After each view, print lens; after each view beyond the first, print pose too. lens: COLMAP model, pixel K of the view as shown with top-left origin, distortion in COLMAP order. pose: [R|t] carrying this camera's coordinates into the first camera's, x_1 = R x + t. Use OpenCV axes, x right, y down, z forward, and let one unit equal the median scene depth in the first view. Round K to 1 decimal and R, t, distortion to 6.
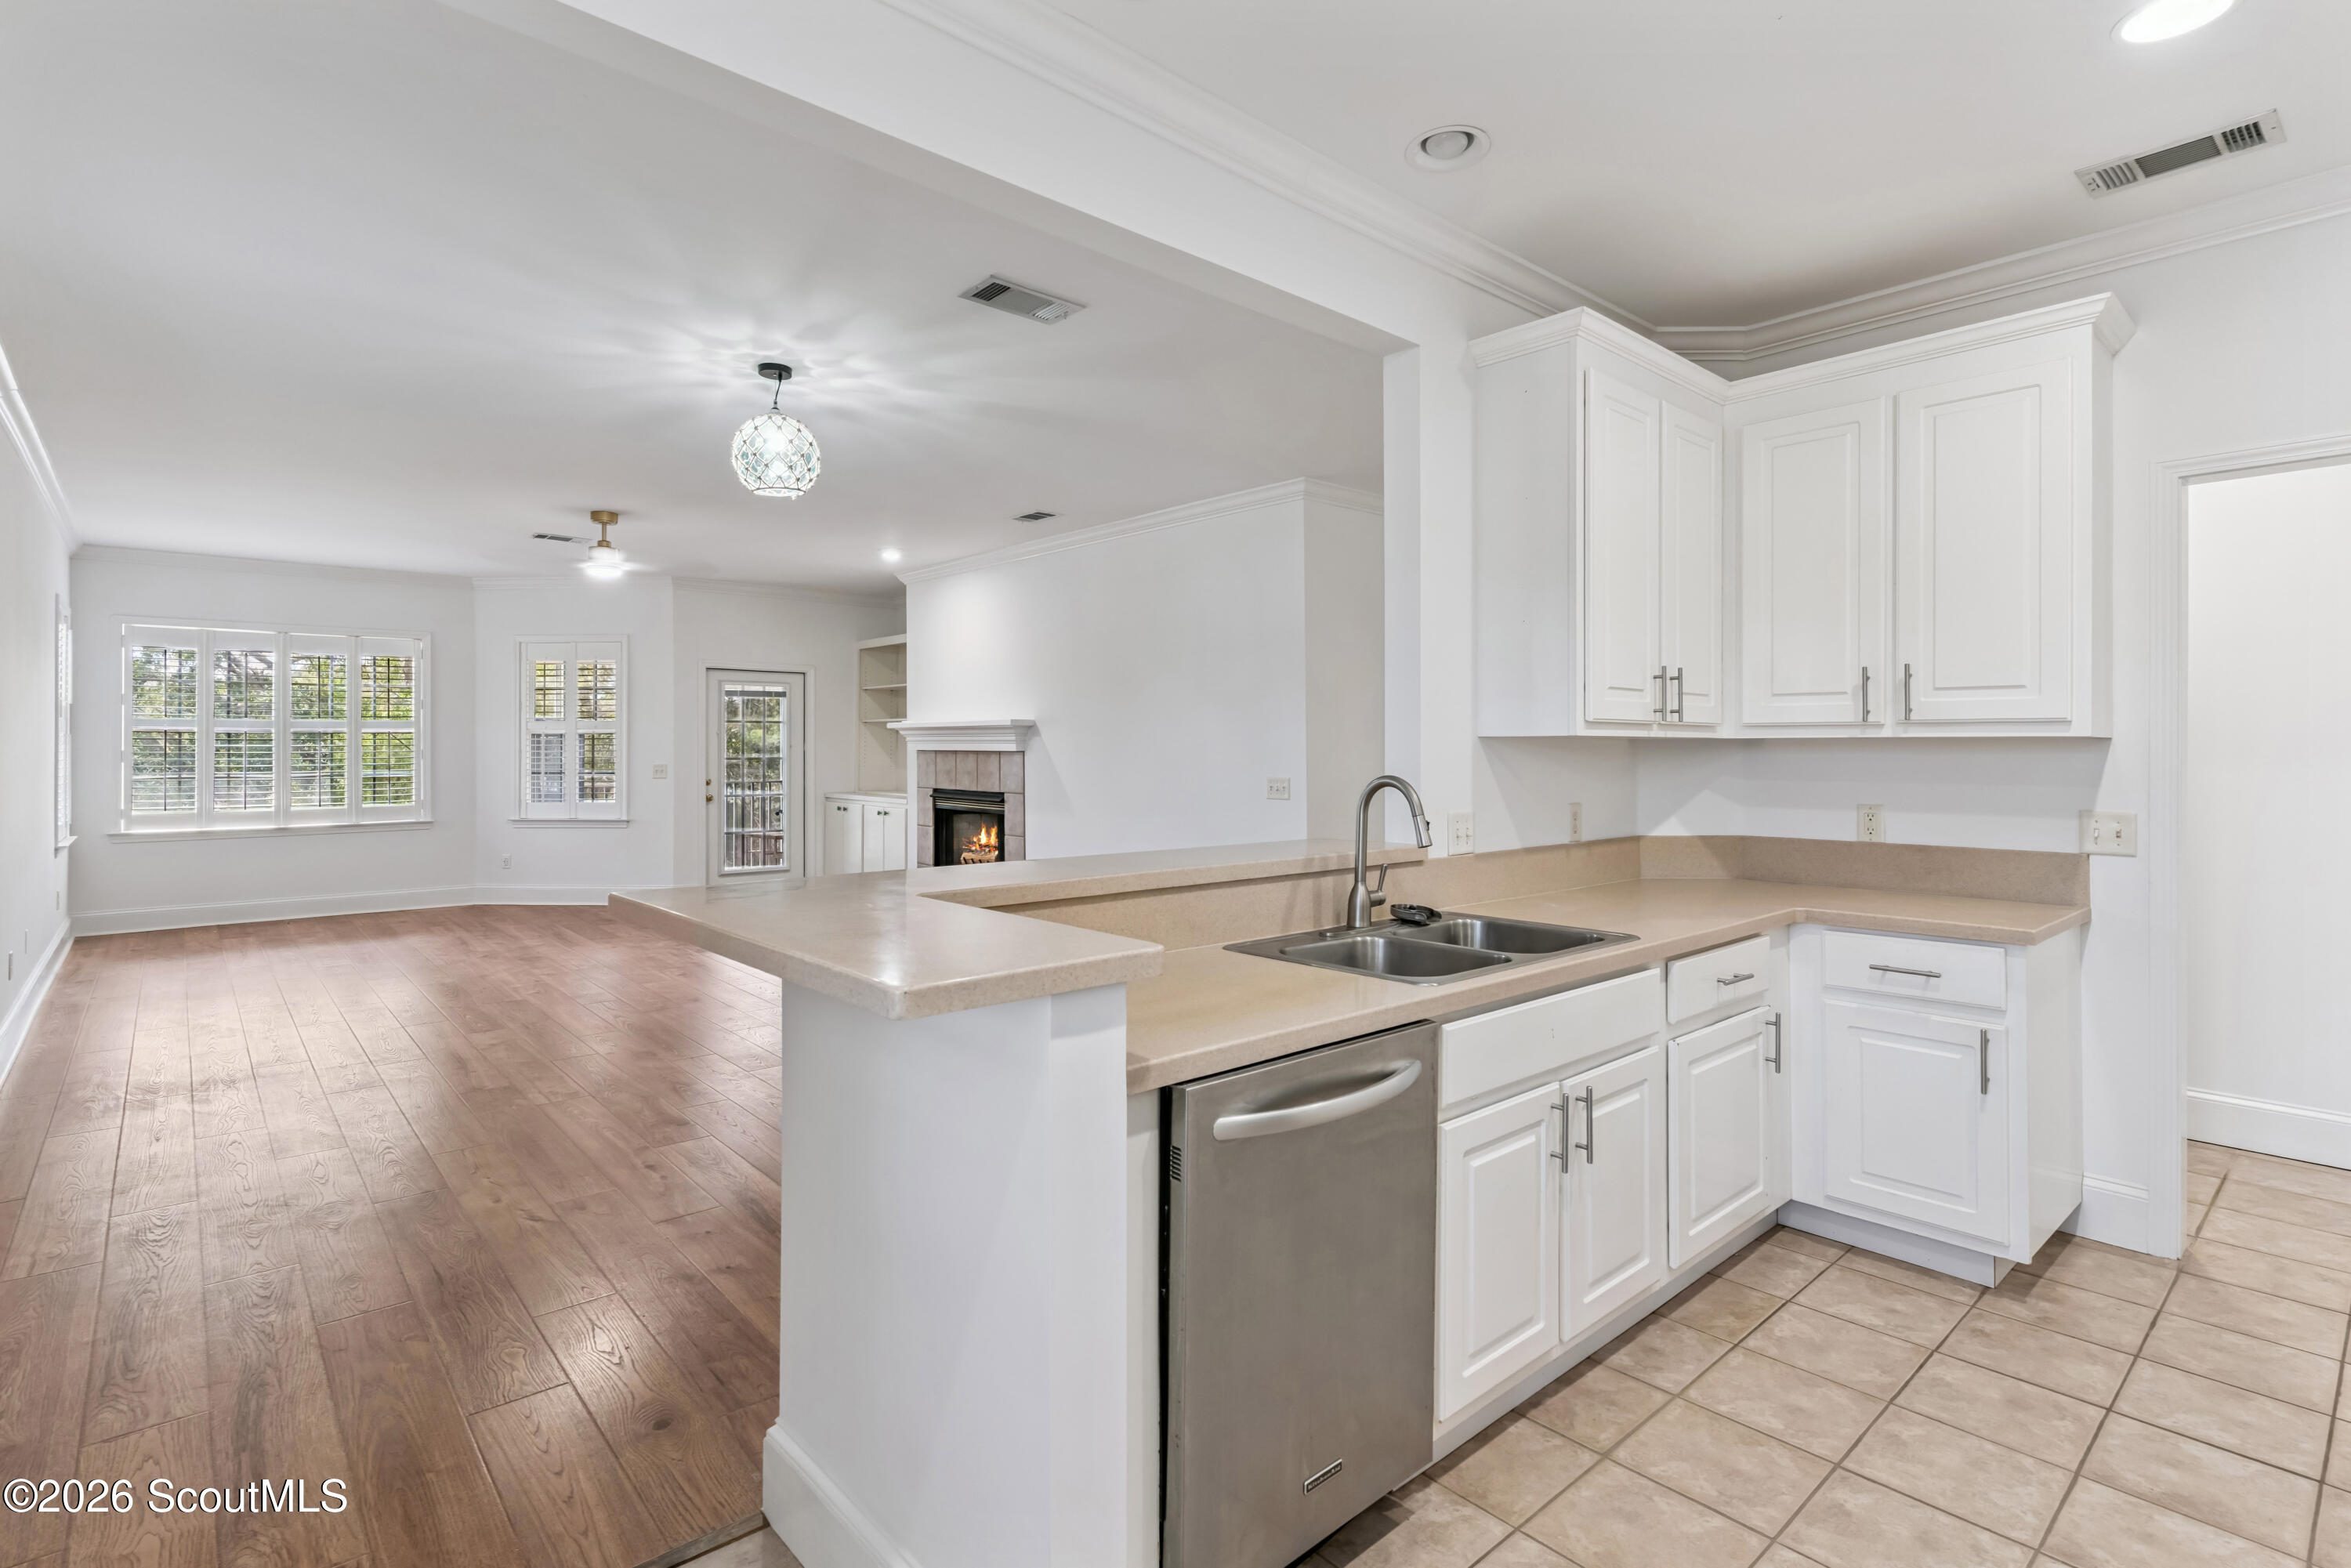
lens RADIAL K [[1129.8, 0, 1164.3], [0, 1129.8, 737.3], [0, 0, 1]] dist [0.000295, 0.001320]
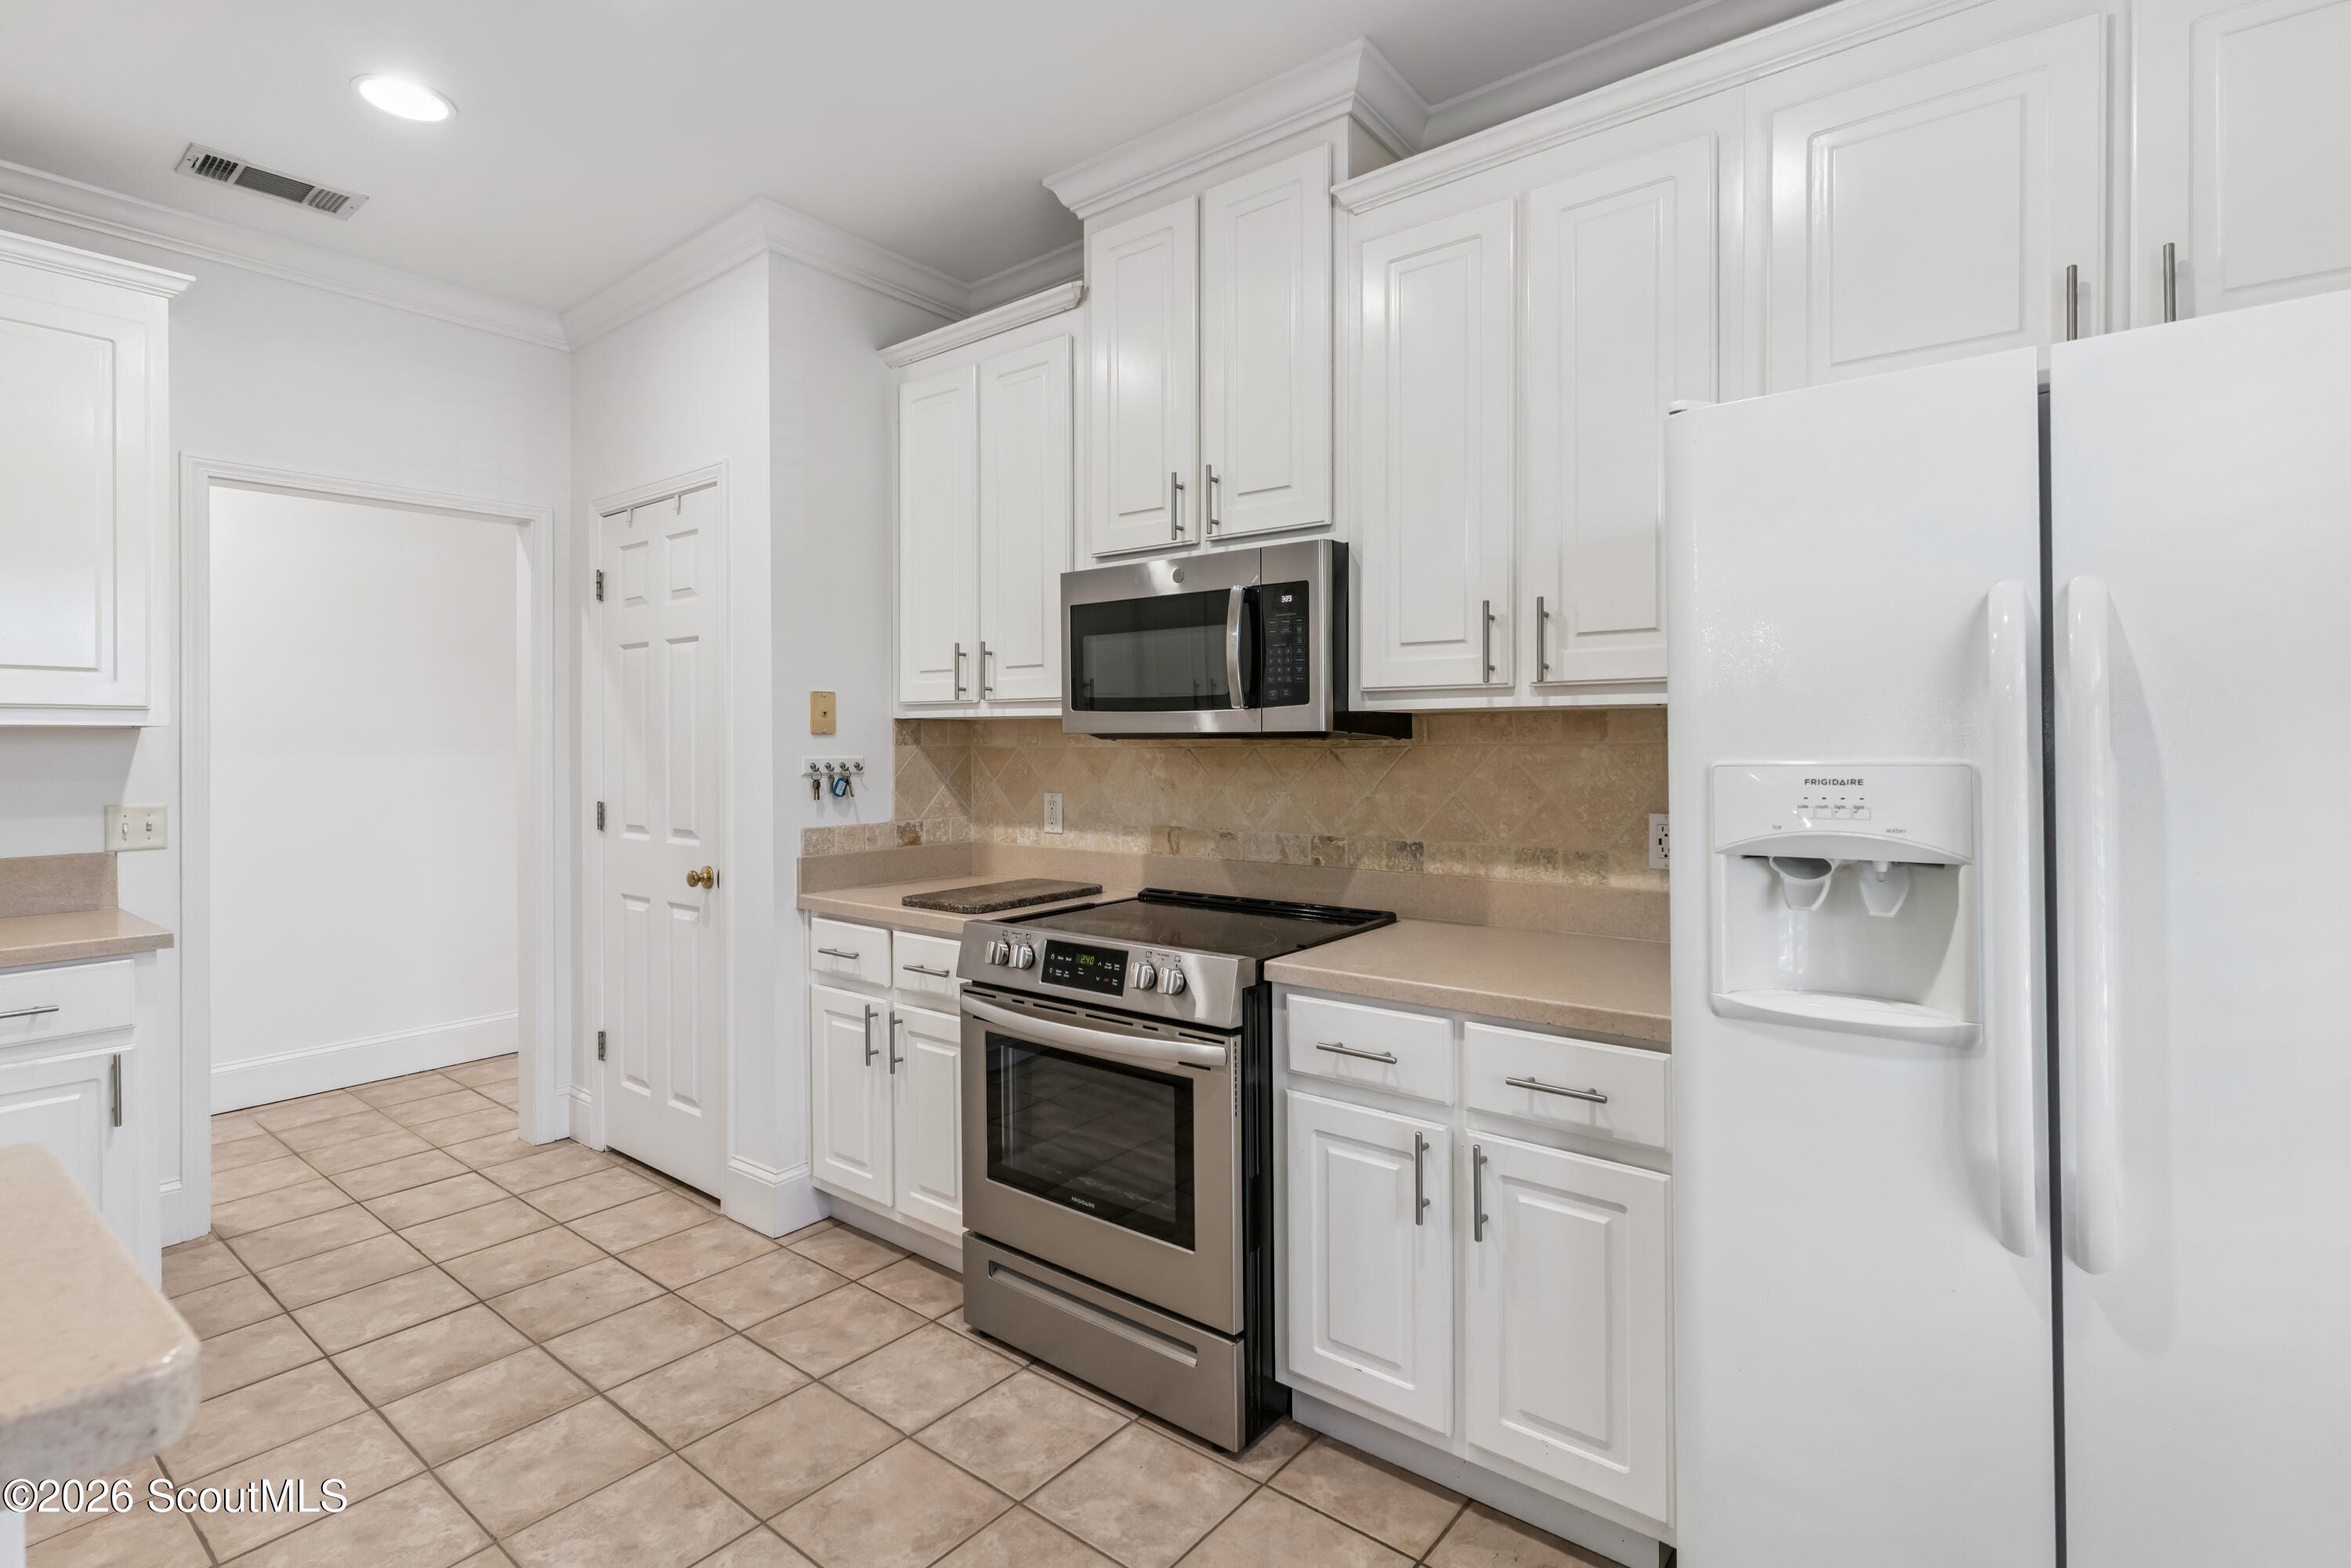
lens RADIAL K [[1129.8, 0, 1176.6], [0, 1129.8, 746.3], [0, 0, 1]] dist [0.000295, 0.001320]
pose [[-0.172478, -0.005471, 0.984998, -0.117944], [-0.005535, 0.999974, 0.004585, 0.002895], [-0.984998, -0.004661, -0.172504, 0.132824]]
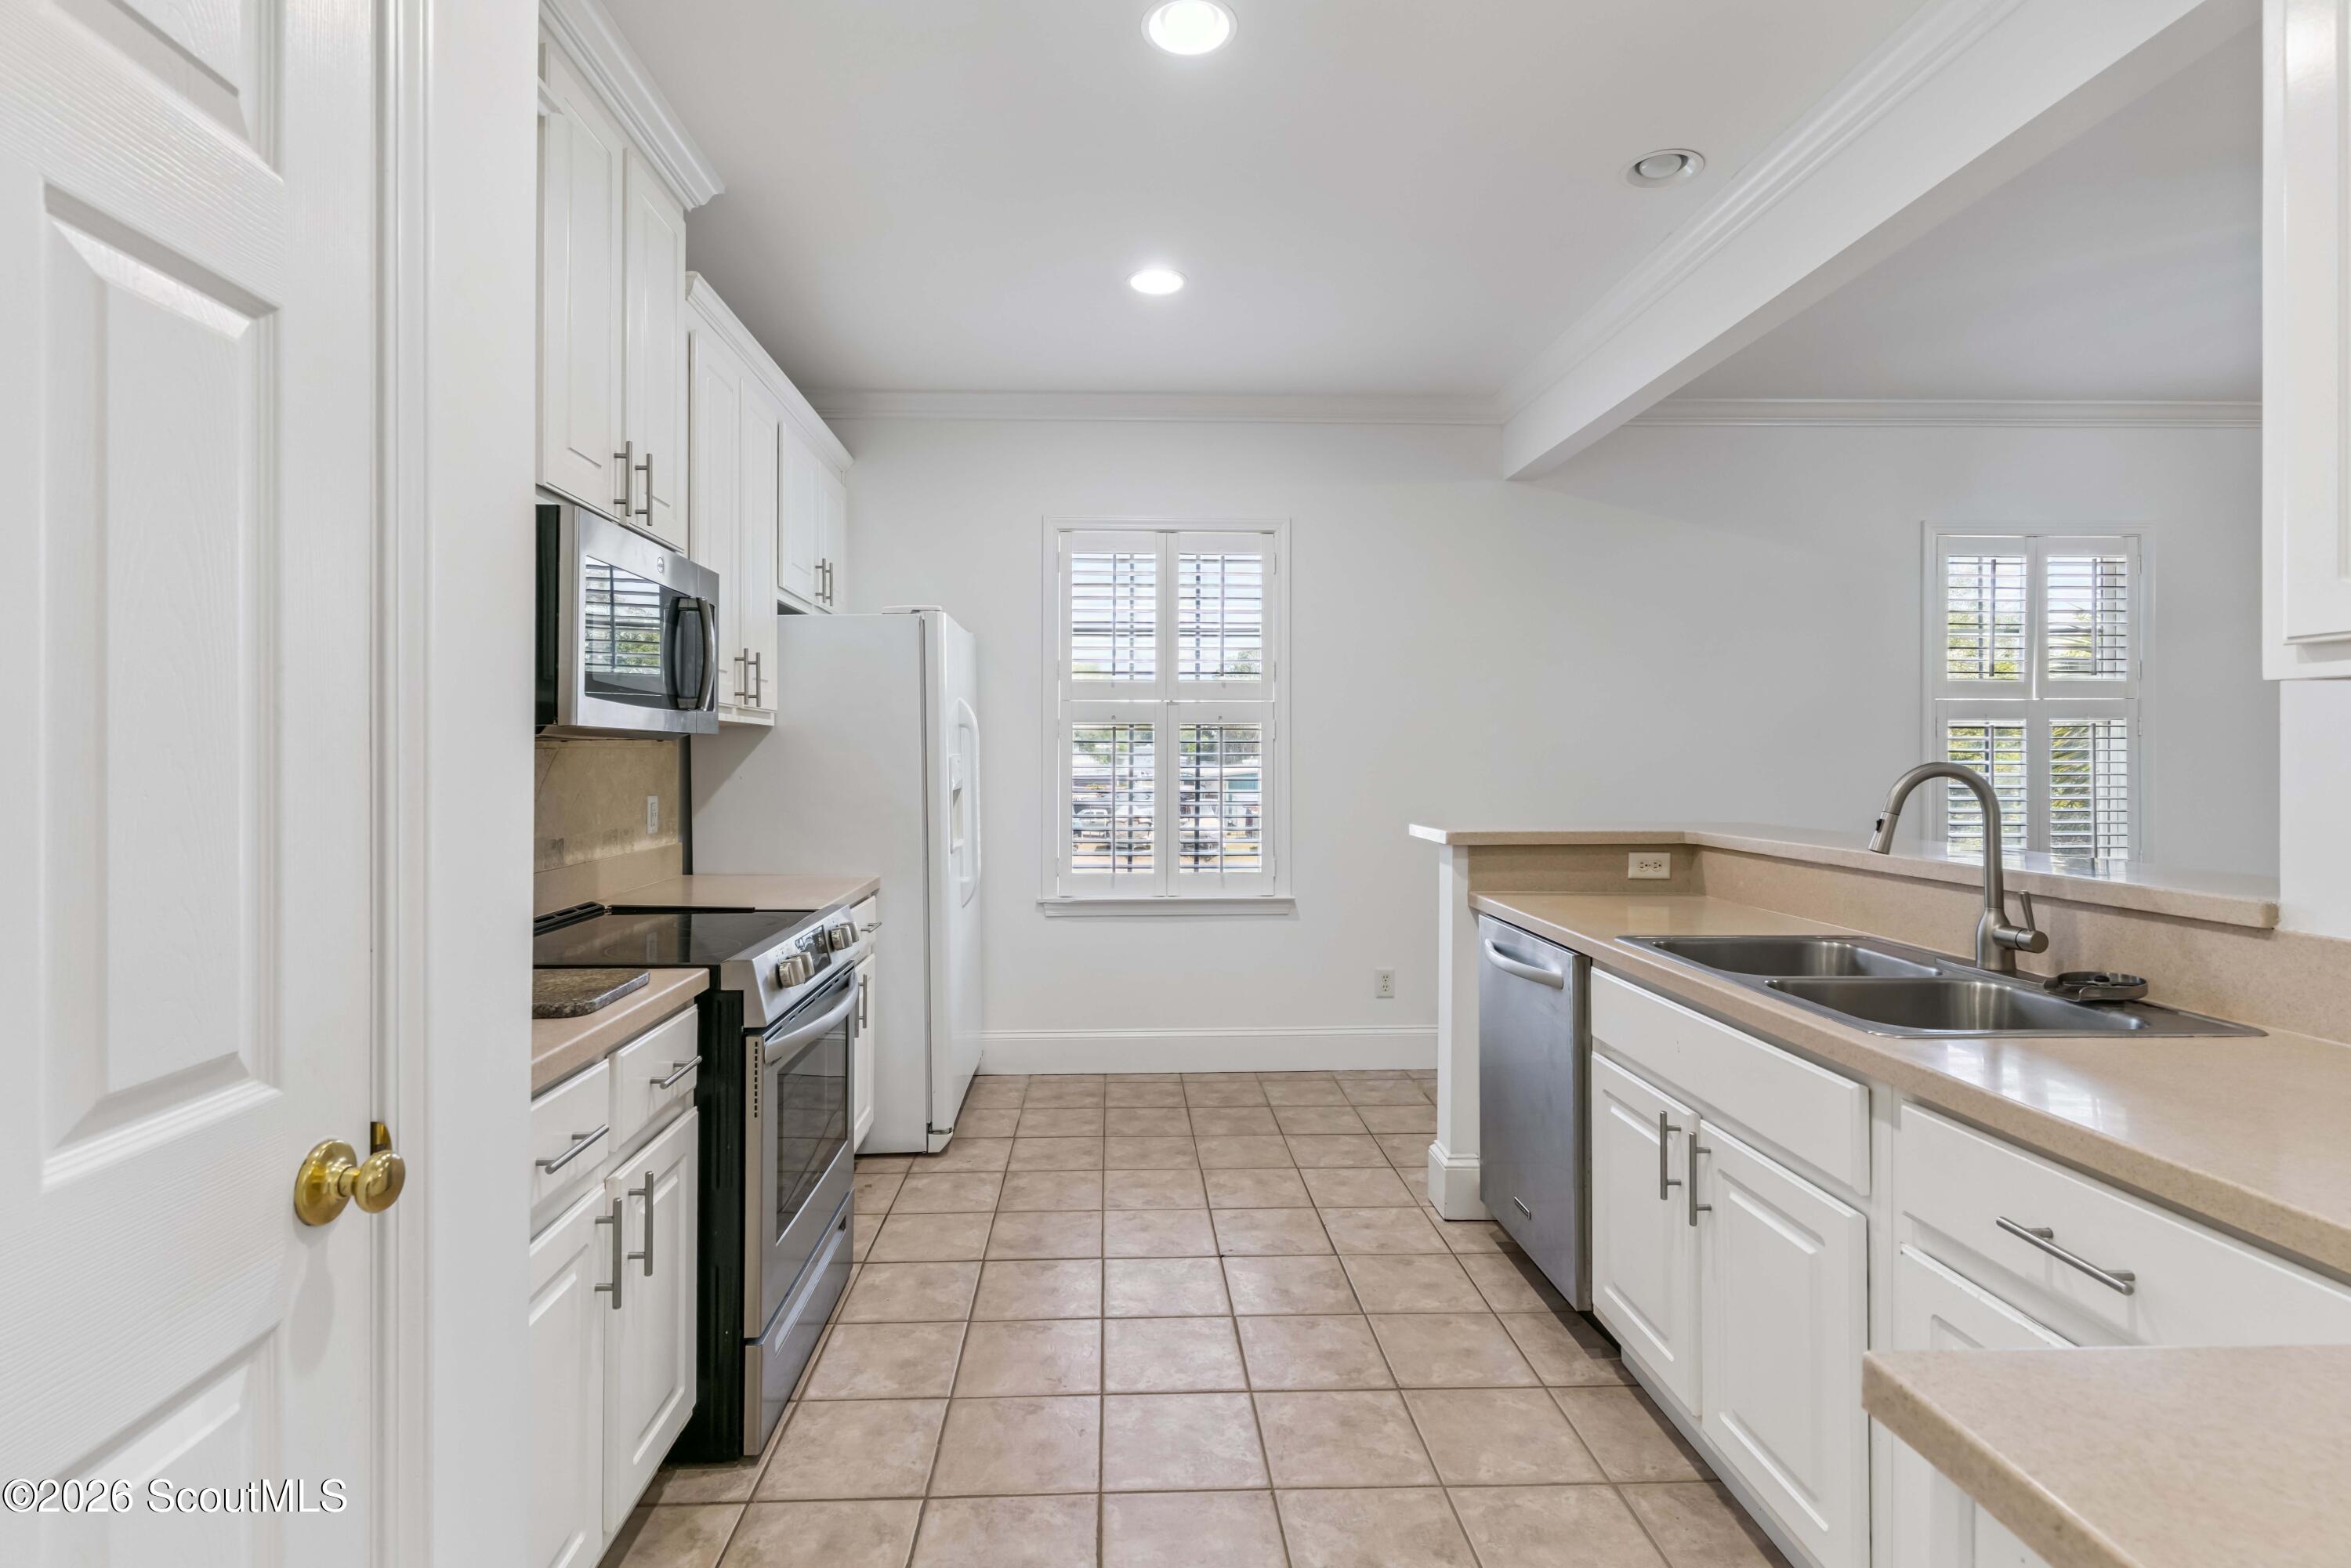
lens RADIAL K [[1129.8, 0, 1147.0], [0, 1129.8, 749.3], [0, 0, 1]] dist [0.000295, 0.001320]
pose [[-0.630065, -0.006182, -0.776518, 0.426439], [0.008426, 0.999855, -0.014797, 0.012521], [0.776497, -0.015867, -0.629921, 0.407492]]
